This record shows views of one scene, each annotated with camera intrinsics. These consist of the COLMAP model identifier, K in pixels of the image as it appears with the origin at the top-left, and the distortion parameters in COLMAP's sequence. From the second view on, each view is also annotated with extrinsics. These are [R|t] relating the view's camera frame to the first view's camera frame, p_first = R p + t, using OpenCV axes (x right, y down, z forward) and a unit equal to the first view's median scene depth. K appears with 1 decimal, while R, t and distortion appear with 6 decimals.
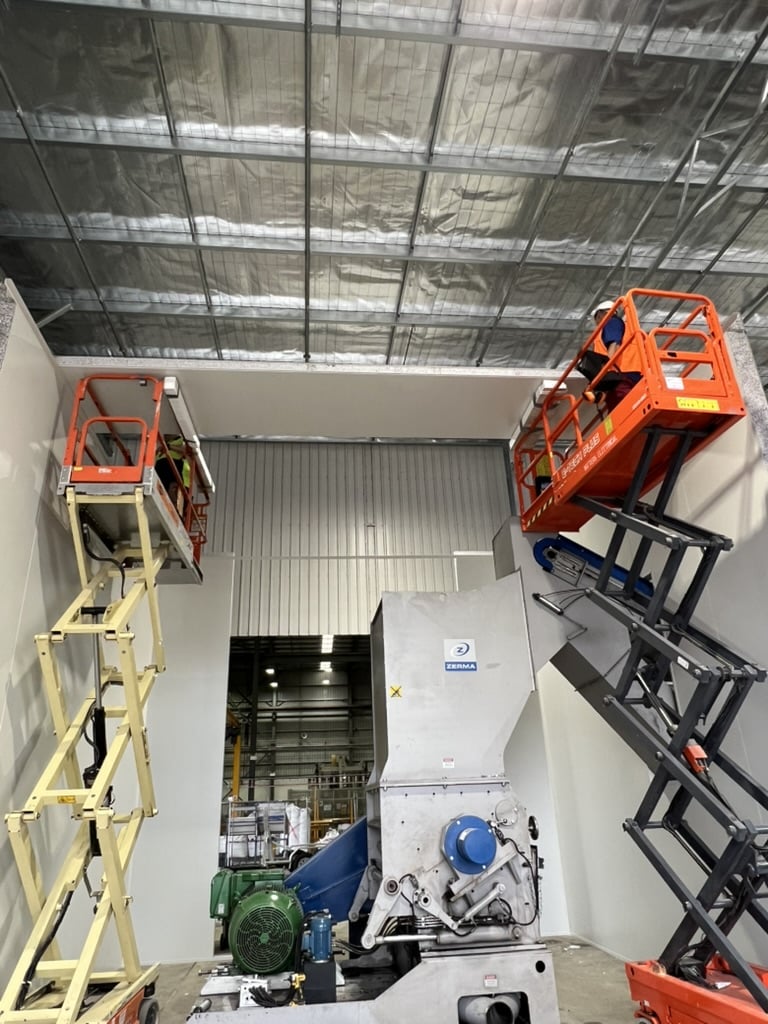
lens RADIAL K [[670.0, 0, 380.3], [0, 670.0, 515.7], [0, 0, 1]] dist [-0.001474, 0.002529]
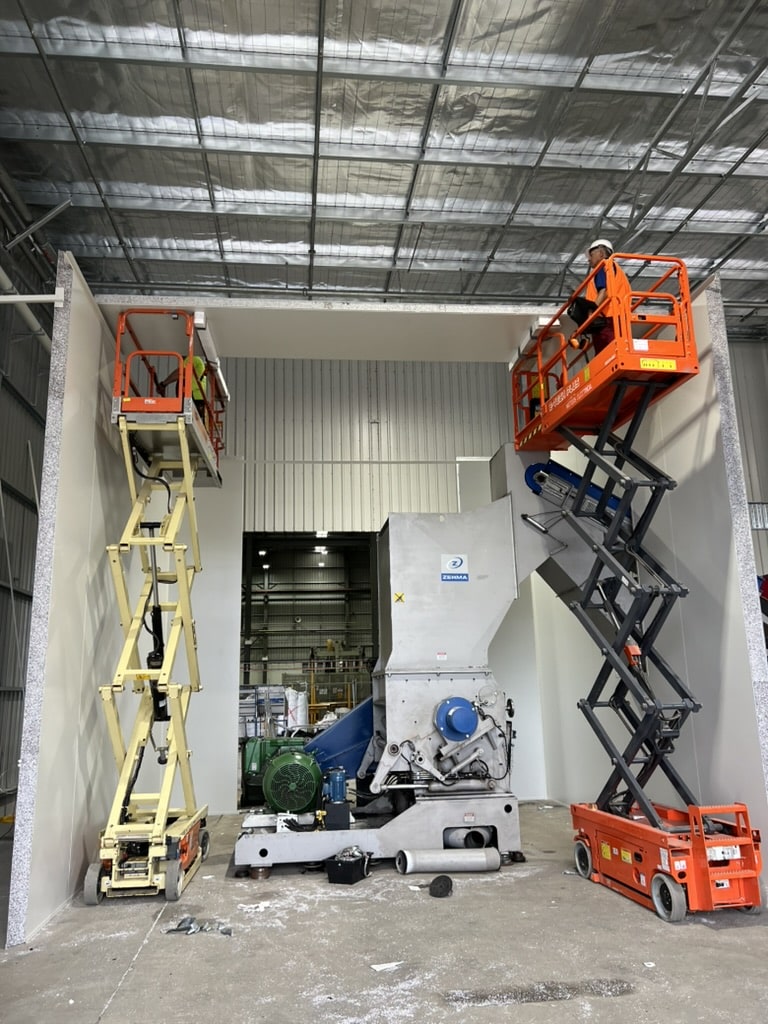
lens RADIAL K [[772.9, 0, 377.2], [0, 772.9, 516.0], [0, 0, 1]] dist [0.054112, -0.056028]
pose [[0.999904, 0.013749, -0.001975, -0.012765], [-0.013145, 0.982606, 0.185238, -0.108392], [0.004488, -0.185194, 0.982692, -0.259469]]
